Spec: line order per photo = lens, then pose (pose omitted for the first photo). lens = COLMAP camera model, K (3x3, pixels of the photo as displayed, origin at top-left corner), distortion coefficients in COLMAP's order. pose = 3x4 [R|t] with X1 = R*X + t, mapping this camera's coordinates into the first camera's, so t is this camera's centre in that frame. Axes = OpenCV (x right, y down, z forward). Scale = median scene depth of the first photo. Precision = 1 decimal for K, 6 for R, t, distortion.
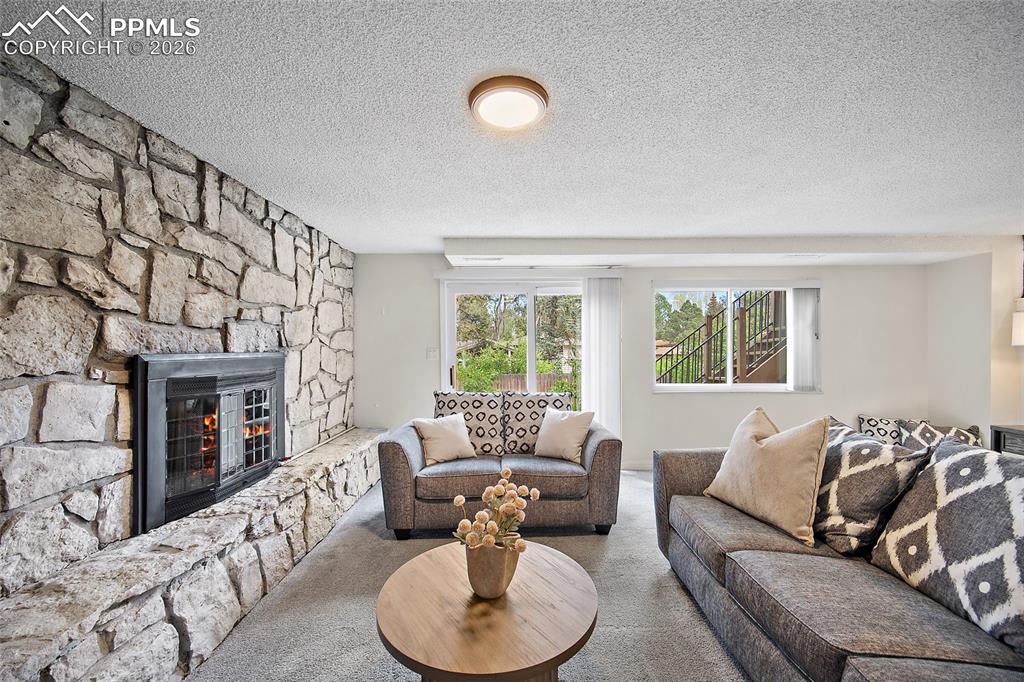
lens RADIAL K [[412.2, 0, 512.4], [0, 412.2, 349.7], [0, 0, 1]] dist [-0.000809, -0.000039]
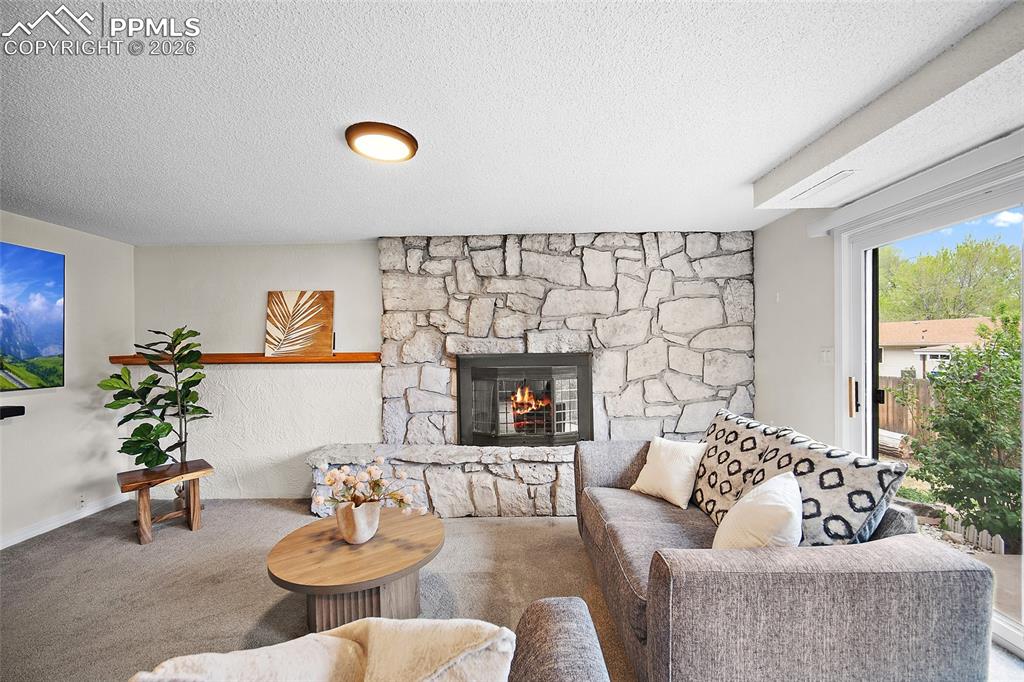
lens RADIAL K [[412.2, 0, 512.5], [0, 412.2, 342.1], [0, 0, 1]] dist [-0.000809, -0.000039]
pose [[-0.022012, -0.009282, -0.999715, 0.851165], [0.009715, 0.999908, -0.009498, -0.018728], [0.999710, -0.009921, -0.021920, 1.033948]]
